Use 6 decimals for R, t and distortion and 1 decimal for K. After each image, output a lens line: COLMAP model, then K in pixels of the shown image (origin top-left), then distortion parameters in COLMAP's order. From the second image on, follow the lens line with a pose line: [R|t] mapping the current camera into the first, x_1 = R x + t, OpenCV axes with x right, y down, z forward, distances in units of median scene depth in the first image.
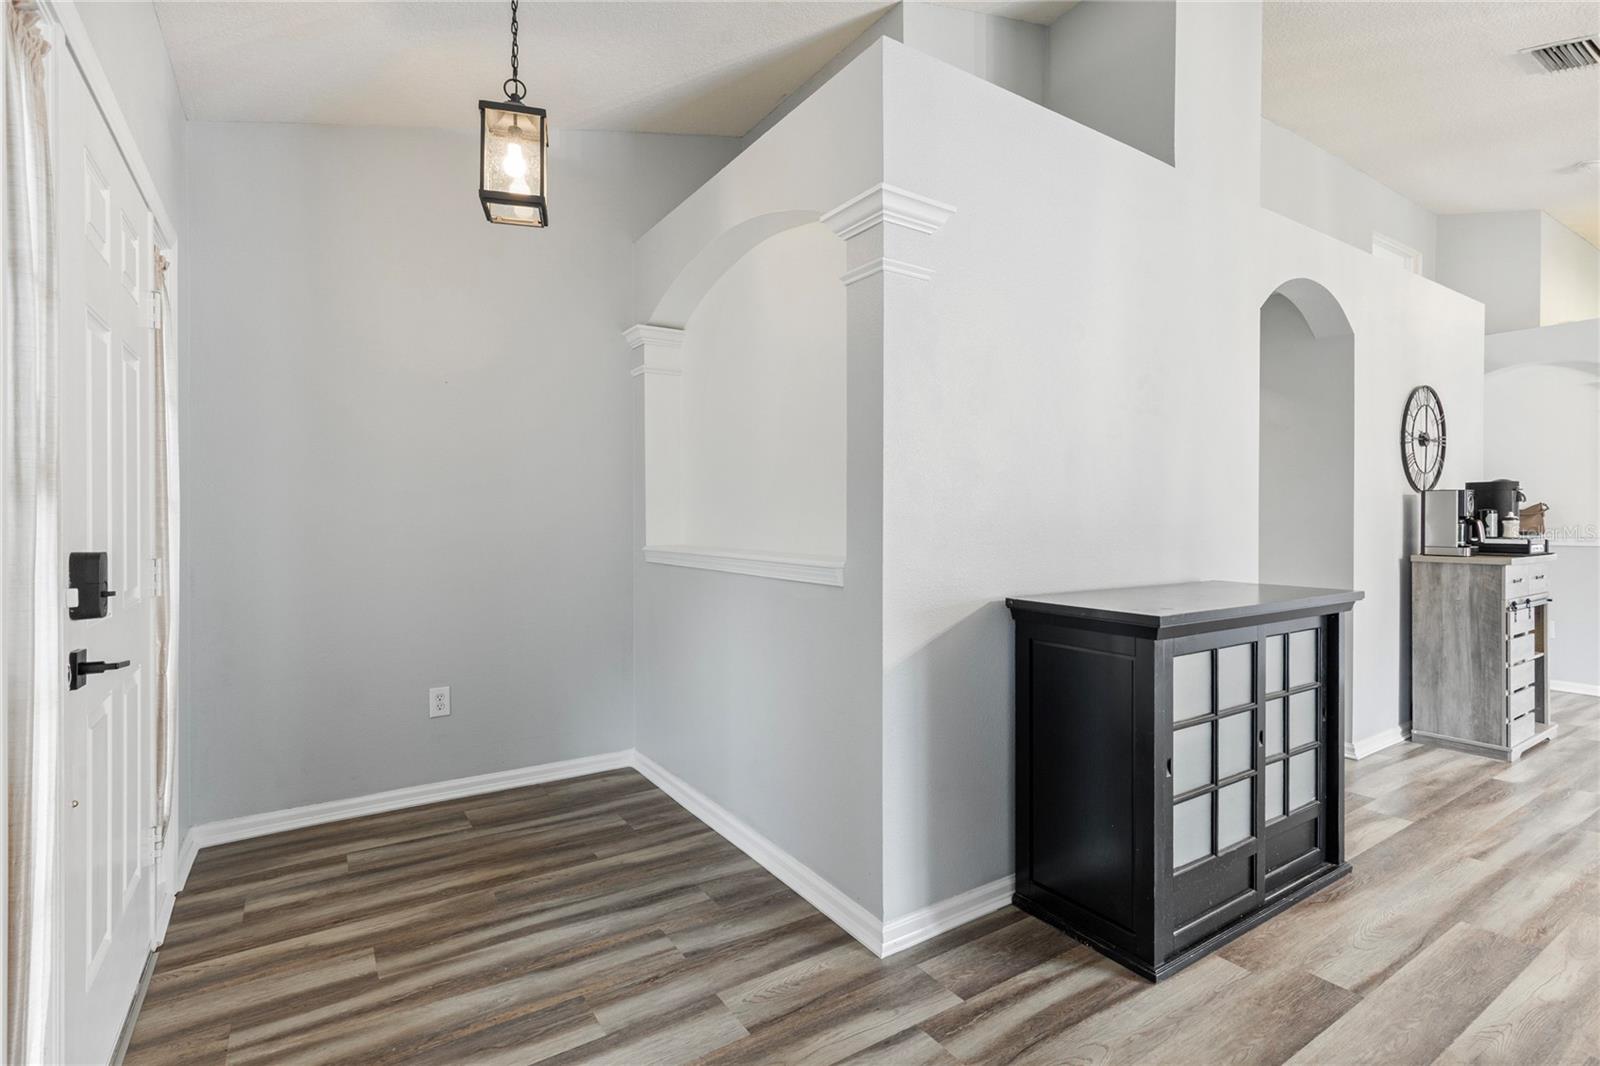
lens RADIAL K [[757.1, 0, 794.3], [0, 757.1, 519.3], [0, 0, 1]] dist [-0.000436, 0.001785]
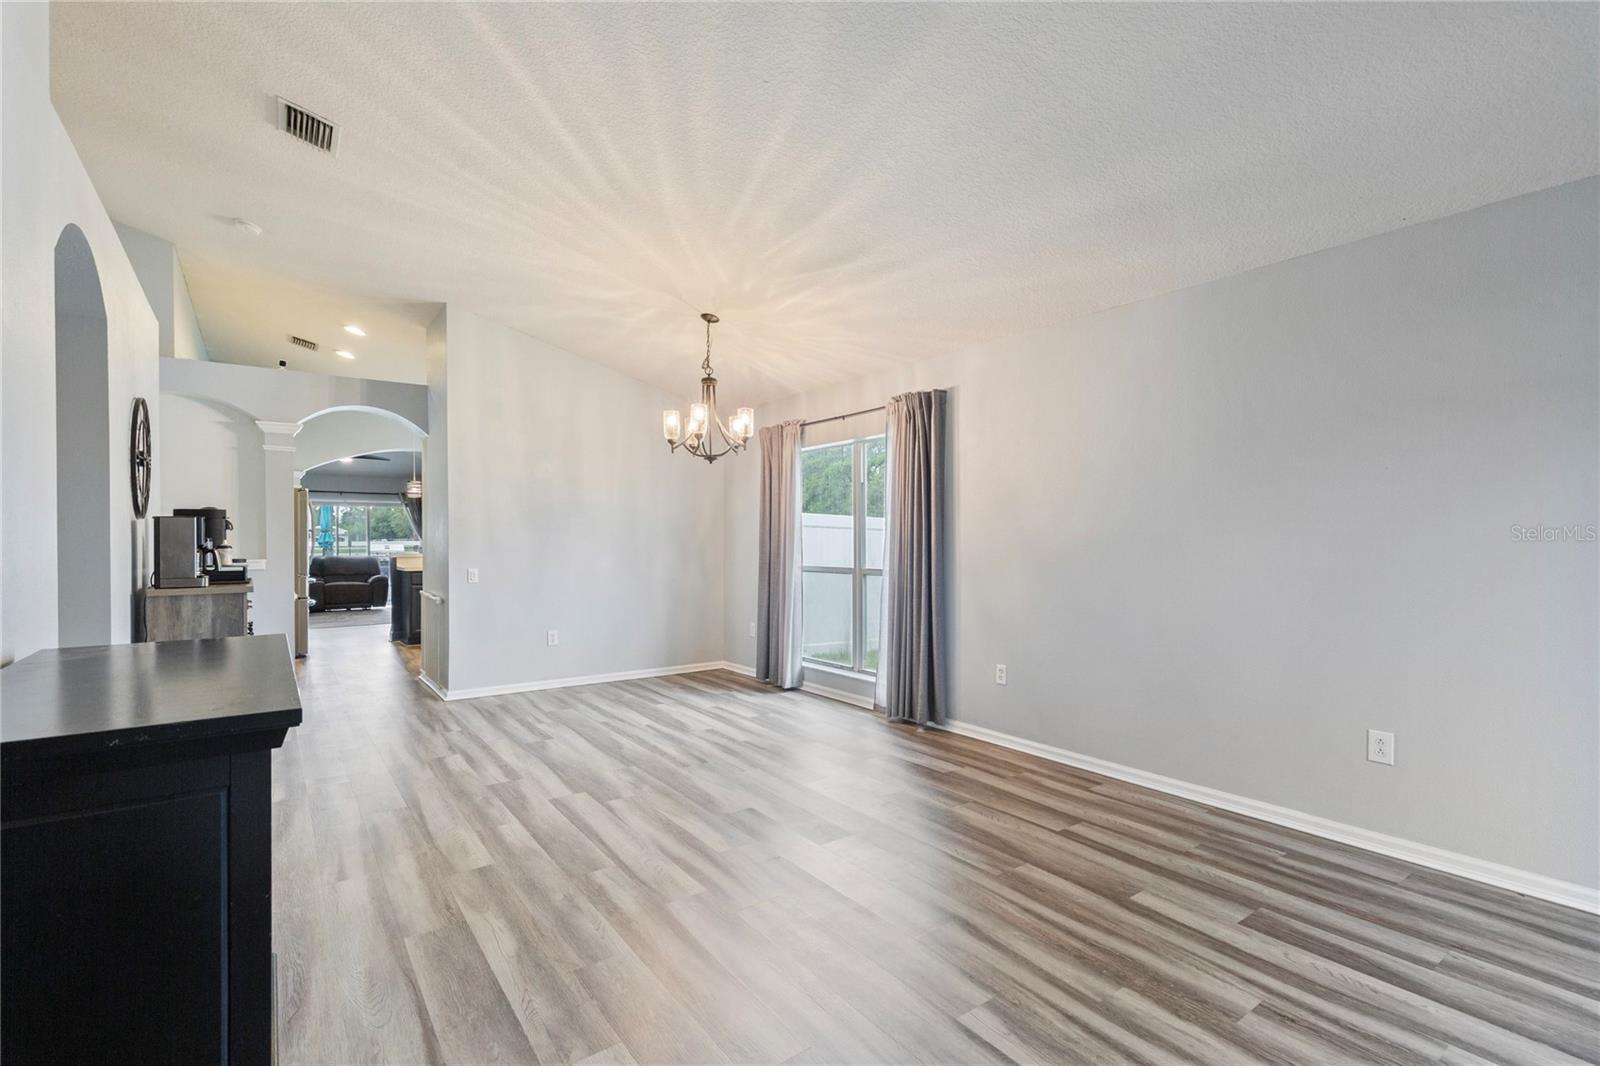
lens RADIAL K [[724.2, 0, 806.5], [0, 724.2, 549.8], [0, 0, 1]] dist [0.008417, -0.000783]
pose [[-0.067494, -0.015838, 0.997594, -0.117307], [0.003337, 0.999865, 0.016100, -0.014419], [-0.997714, 0.004415, -0.067432, 0.415691]]
